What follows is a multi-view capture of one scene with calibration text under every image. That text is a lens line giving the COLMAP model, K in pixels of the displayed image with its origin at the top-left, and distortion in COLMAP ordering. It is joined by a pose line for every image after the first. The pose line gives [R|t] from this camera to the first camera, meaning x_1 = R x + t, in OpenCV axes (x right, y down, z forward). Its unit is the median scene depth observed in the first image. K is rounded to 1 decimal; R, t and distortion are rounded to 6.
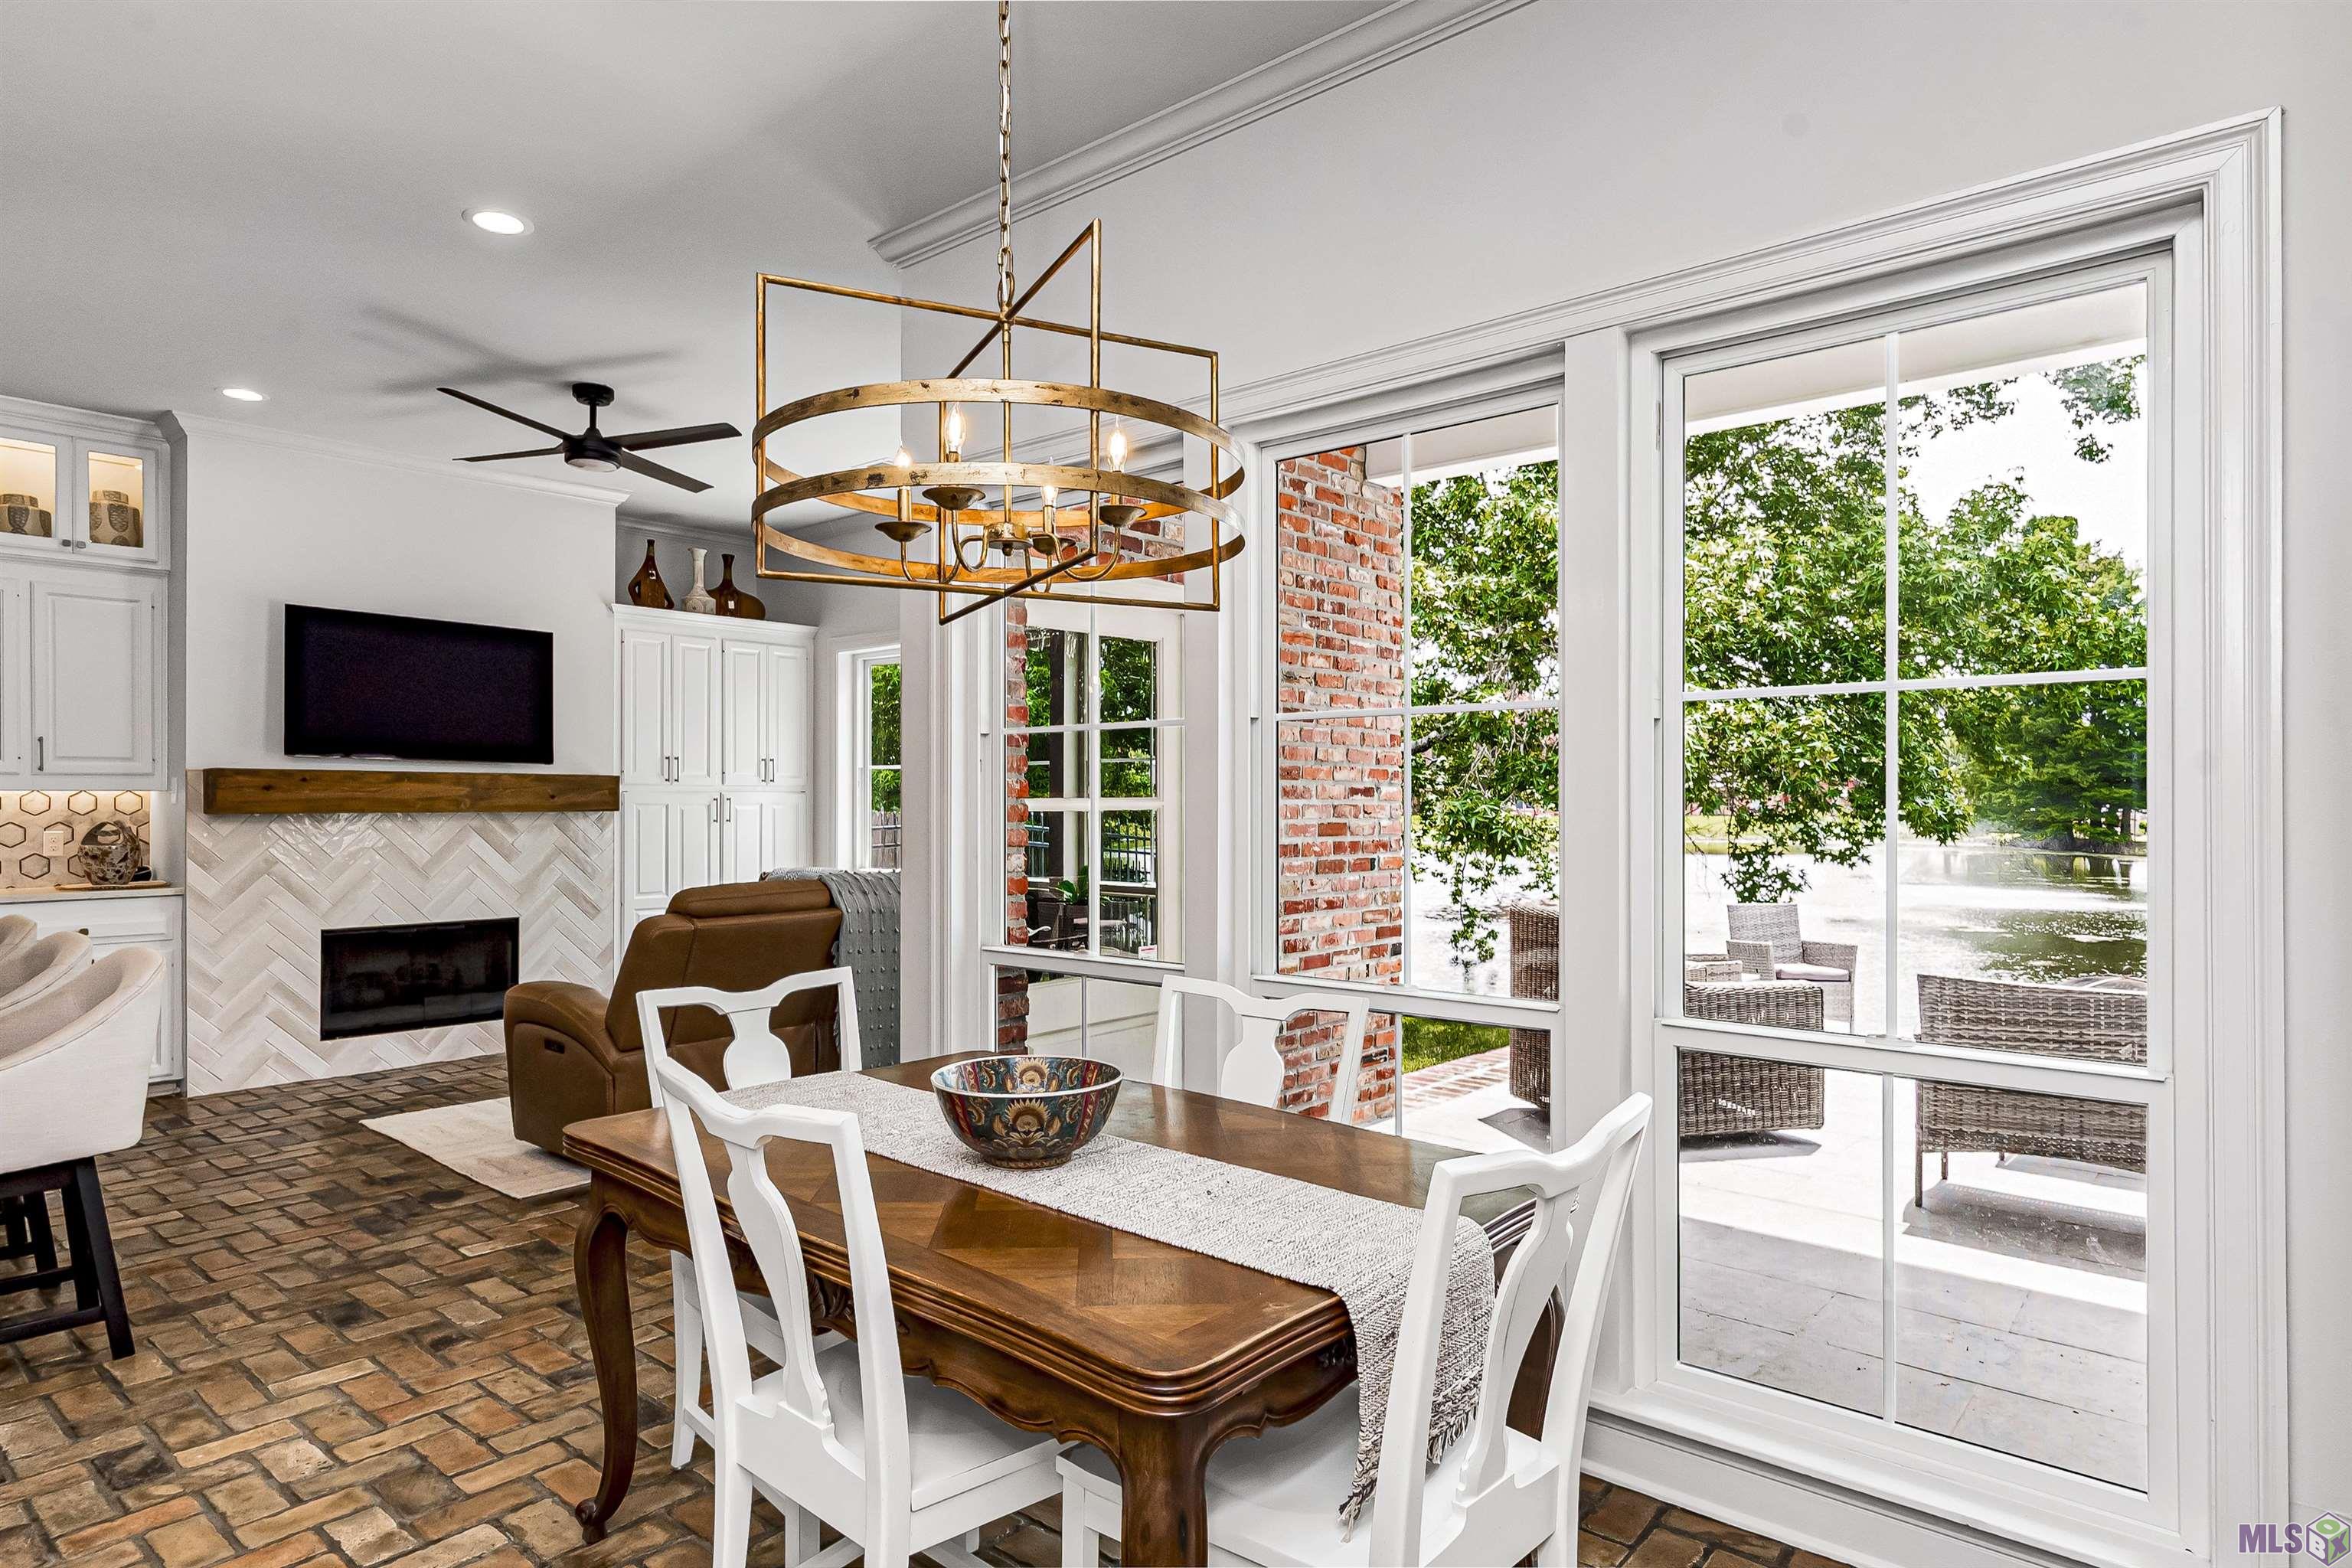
lens RADIAL K [[1317.9, 0, 1176.1], [0, 1317.9, 788.8], [0, 0, 1]] dist [0.002038, 0.001670]
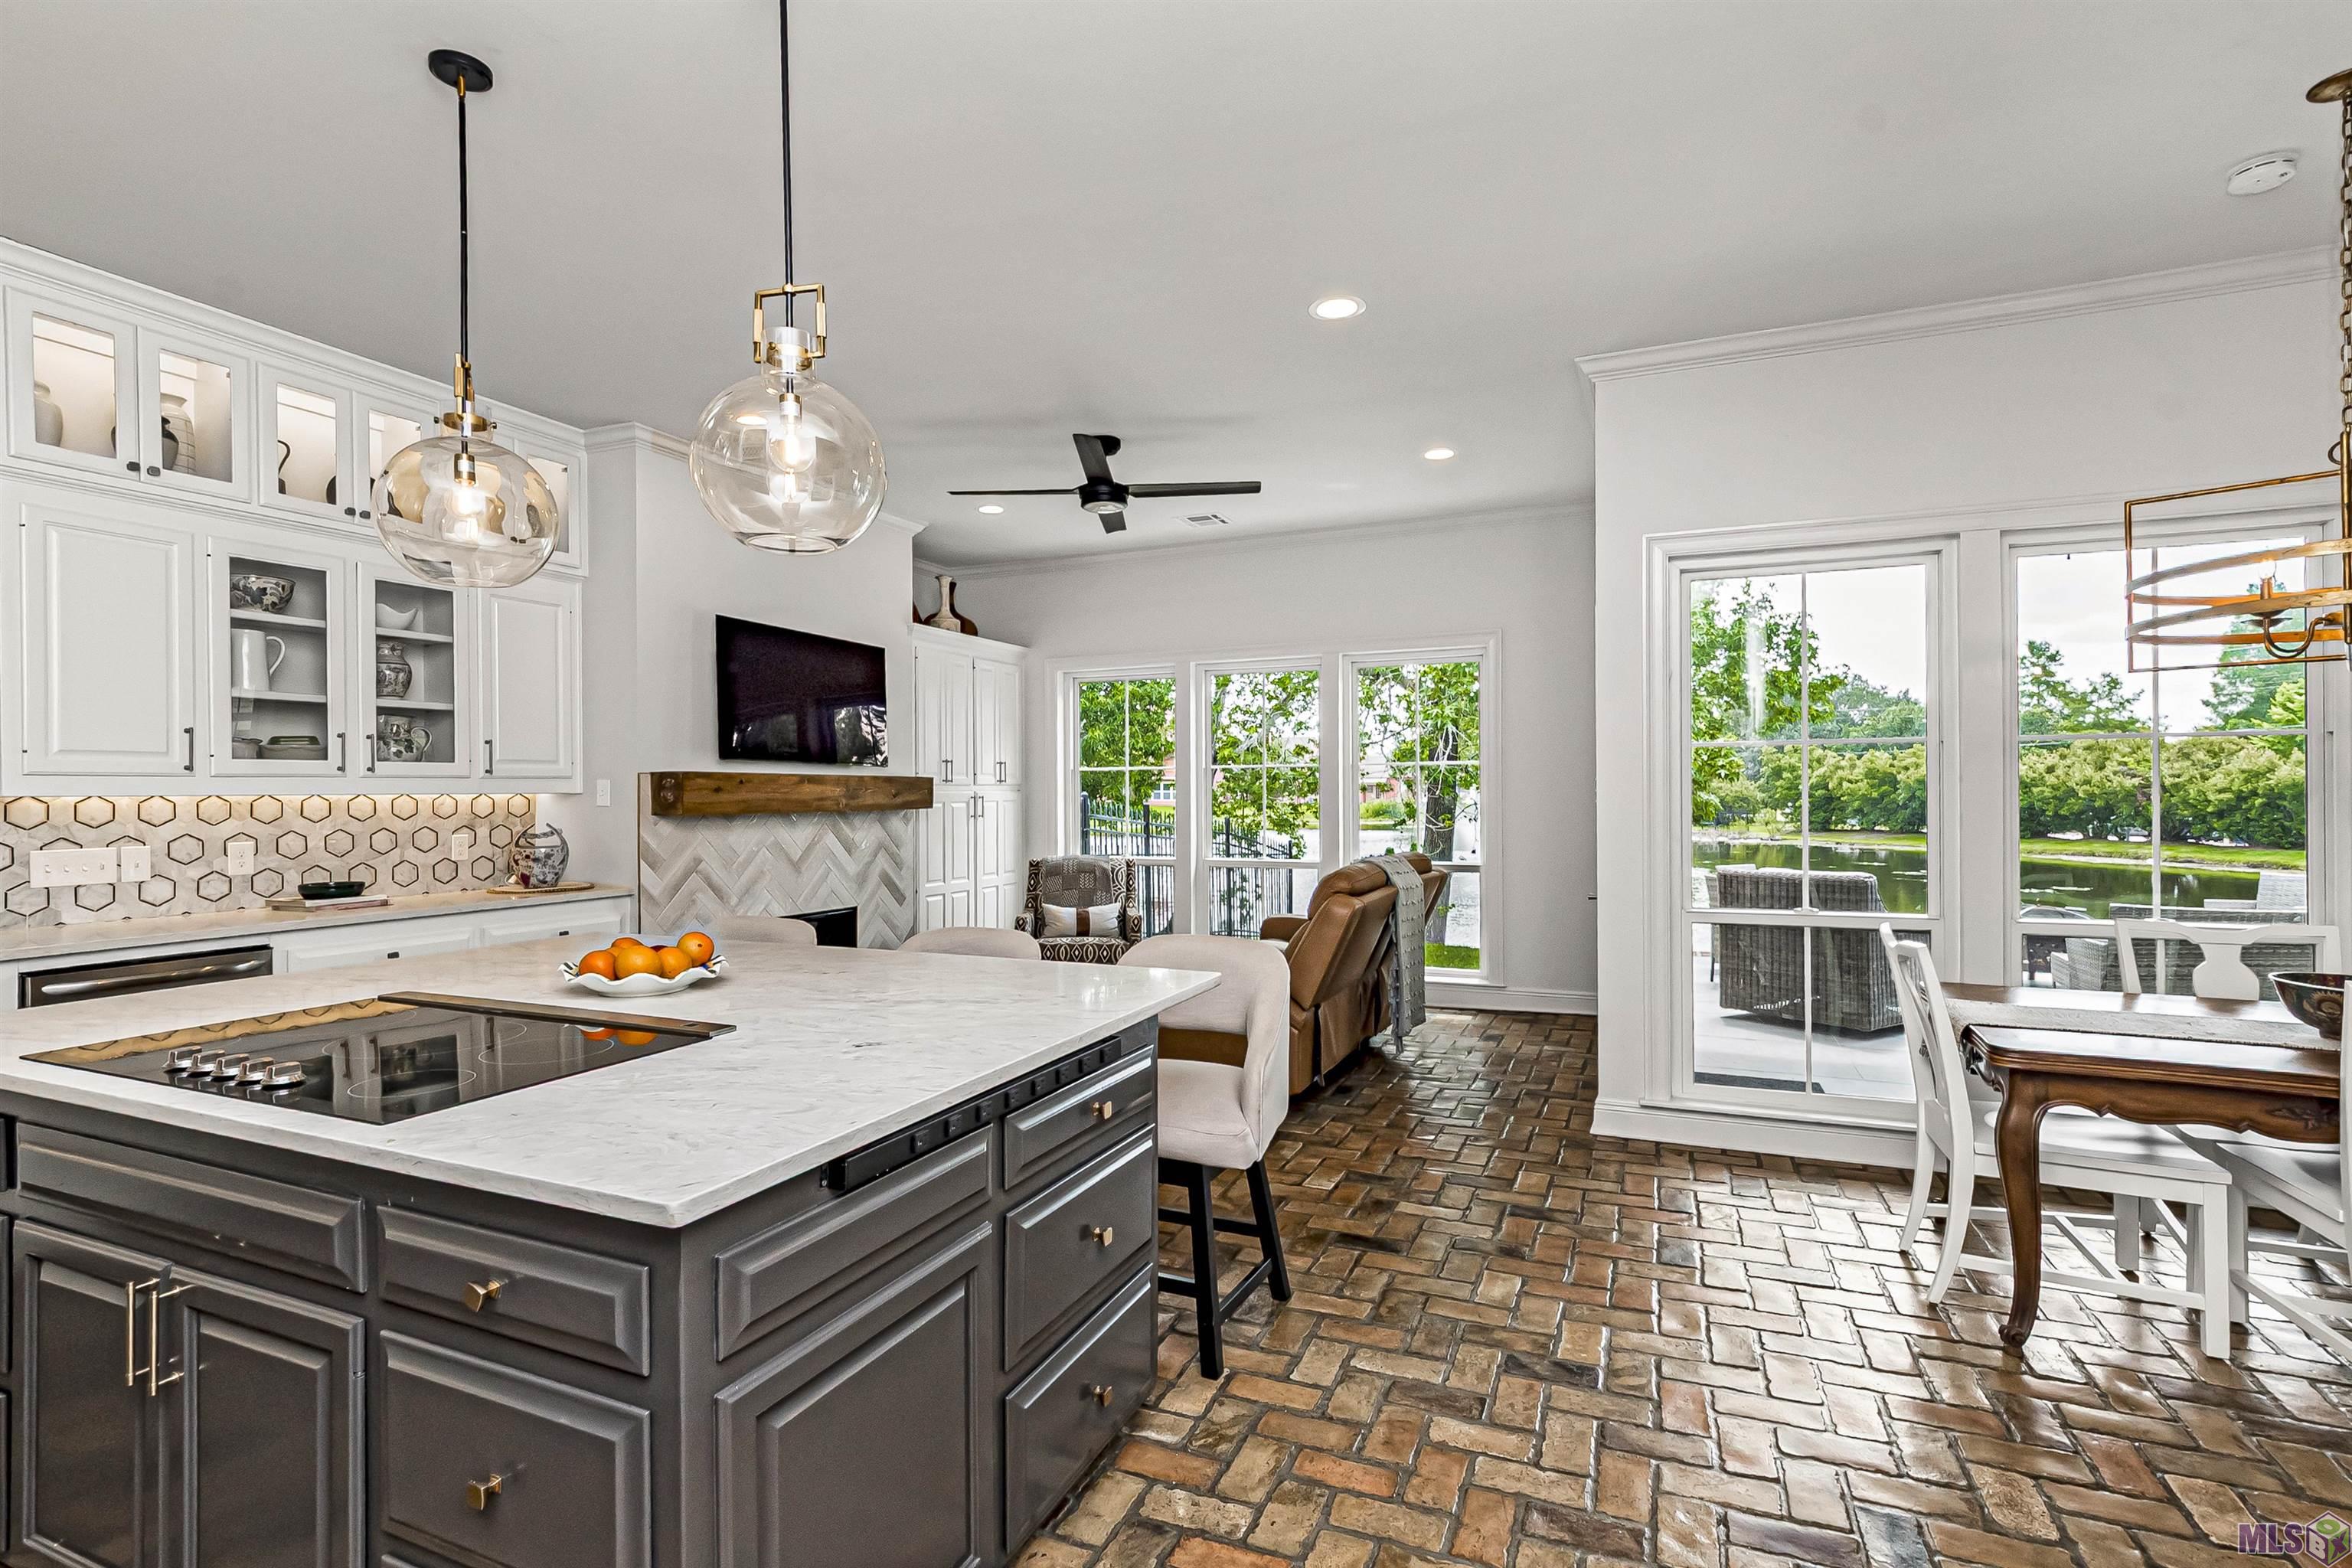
lens RADIAL K [[1077.7, 0, 1177.6], [0, 1077.7, 787.5], [0, 0, 1]] dist [0.006222, 0.000341]
pose [[0.958838, -0.004634, 0.283916, -0.563884], [0.003652, 0.999985, 0.003989, -0.004707], [-0.283930, -0.002788, 0.958841, 0.071216]]
